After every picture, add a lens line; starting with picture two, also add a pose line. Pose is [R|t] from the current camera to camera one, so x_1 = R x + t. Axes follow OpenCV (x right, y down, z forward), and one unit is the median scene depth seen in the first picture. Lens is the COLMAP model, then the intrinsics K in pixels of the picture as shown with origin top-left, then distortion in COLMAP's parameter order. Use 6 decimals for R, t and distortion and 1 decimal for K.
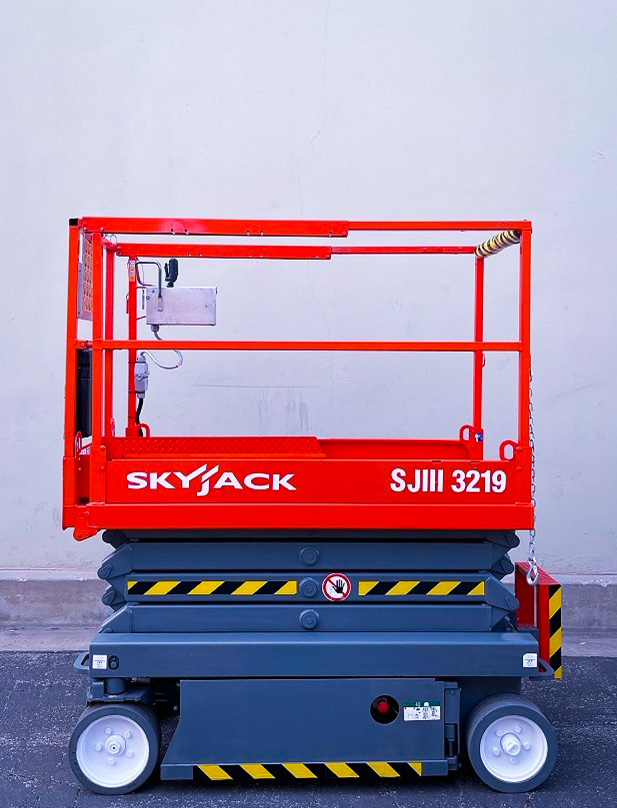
lens RADIAL K [[788.0, 0, 297.2], [0, 788.0, 385.1], [0, 0, 1]] dist [0.016083, 0.000000]
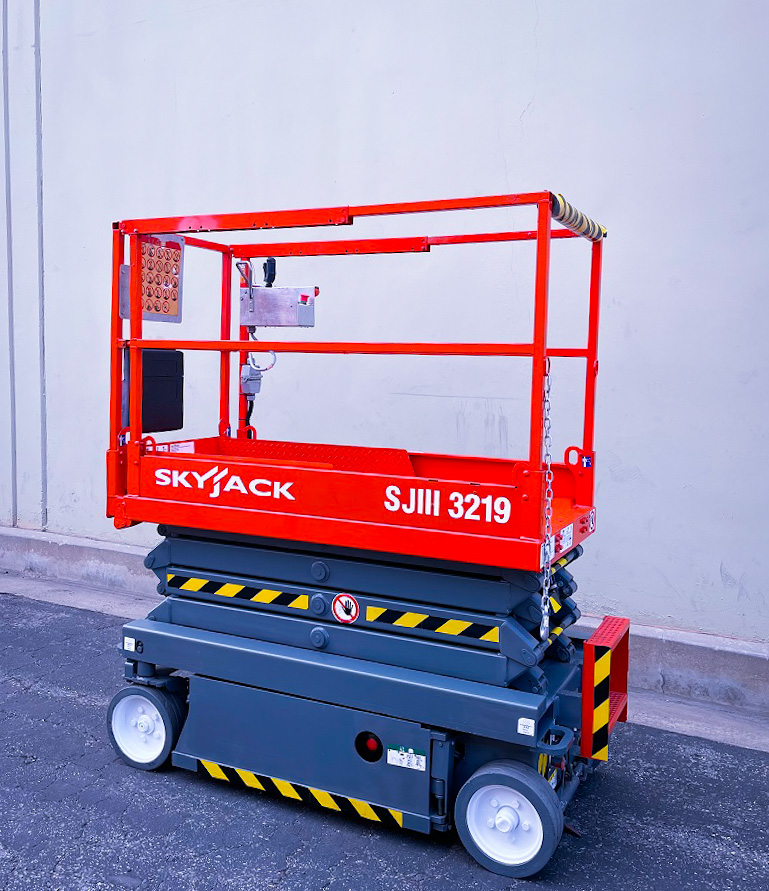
lens RADIAL K [[825.9, 0, 379.4], [0, 825.9, 446.3], [0, 0, 1]] dist [0.028656, 0.000000]
pose [[0.896085, 0.057673, -0.440121, 0.521832], [-0.033072, 0.997442, 0.063368, 0.003117], [0.442650, -0.042227, 0.895700, 0.159749]]
